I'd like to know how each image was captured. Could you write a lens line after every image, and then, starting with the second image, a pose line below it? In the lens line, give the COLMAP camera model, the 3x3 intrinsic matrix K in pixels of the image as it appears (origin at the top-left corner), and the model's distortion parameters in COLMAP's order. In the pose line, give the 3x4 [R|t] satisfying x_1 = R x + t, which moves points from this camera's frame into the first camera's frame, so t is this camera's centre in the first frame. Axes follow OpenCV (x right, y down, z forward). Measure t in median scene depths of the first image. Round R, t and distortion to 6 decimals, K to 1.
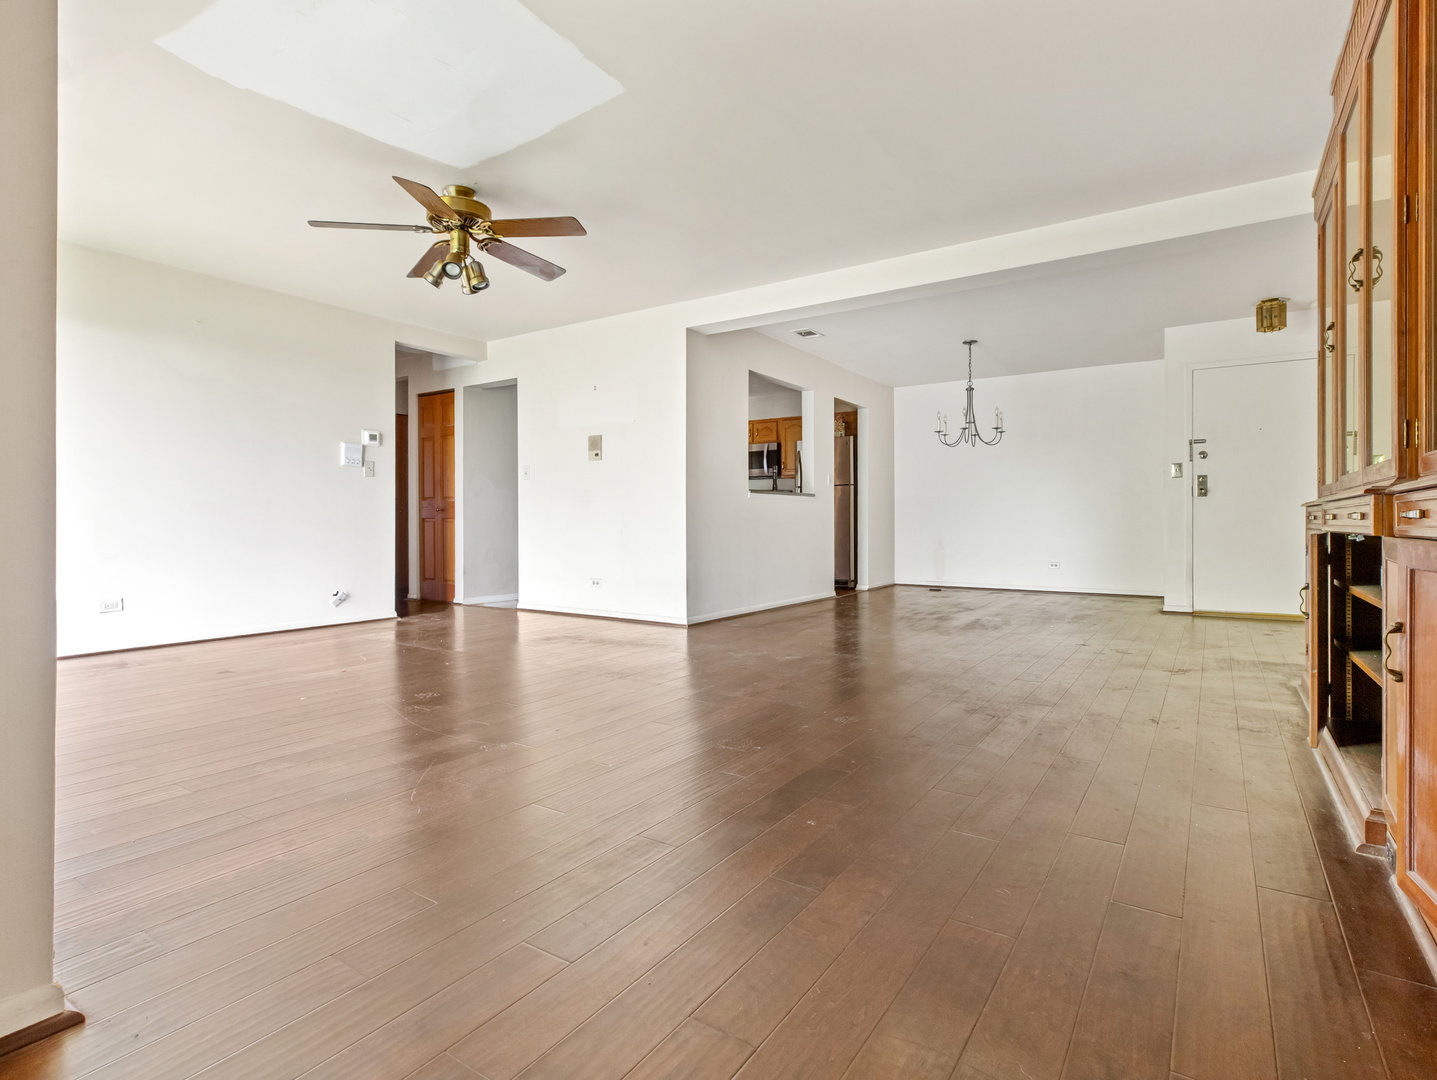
lens RADIAL K [[763.9, 0, 714.5], [0, 763.9, 533.4], [0, 0, 1]] dist [0.026280, 0.000348]
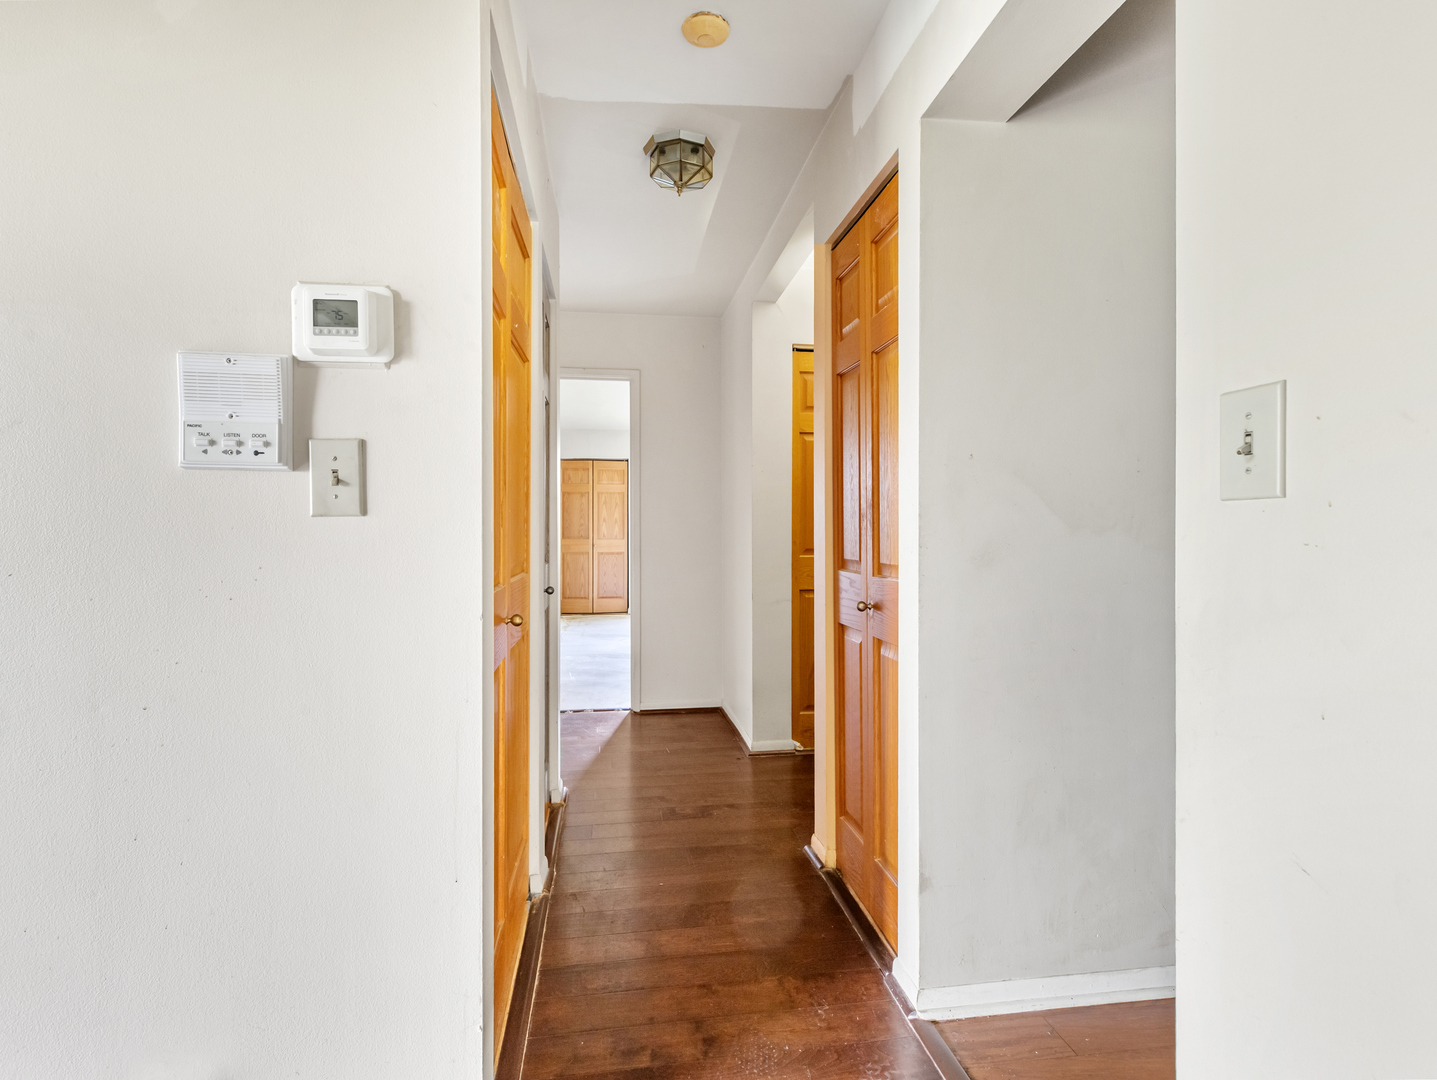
lens RADIAL K [[763.9, 0, 714.5], [0, 763.9, 533.4], [0, 0, 1]] dist [0.026280, 0.000348]
pose [[0.703505, 0.004652, -0.710675, -0.237078], [-0.011442, 0.999923, -0.004782, -0.069630], [0.710598, 0.011495, 0.703505, 0.926599]]
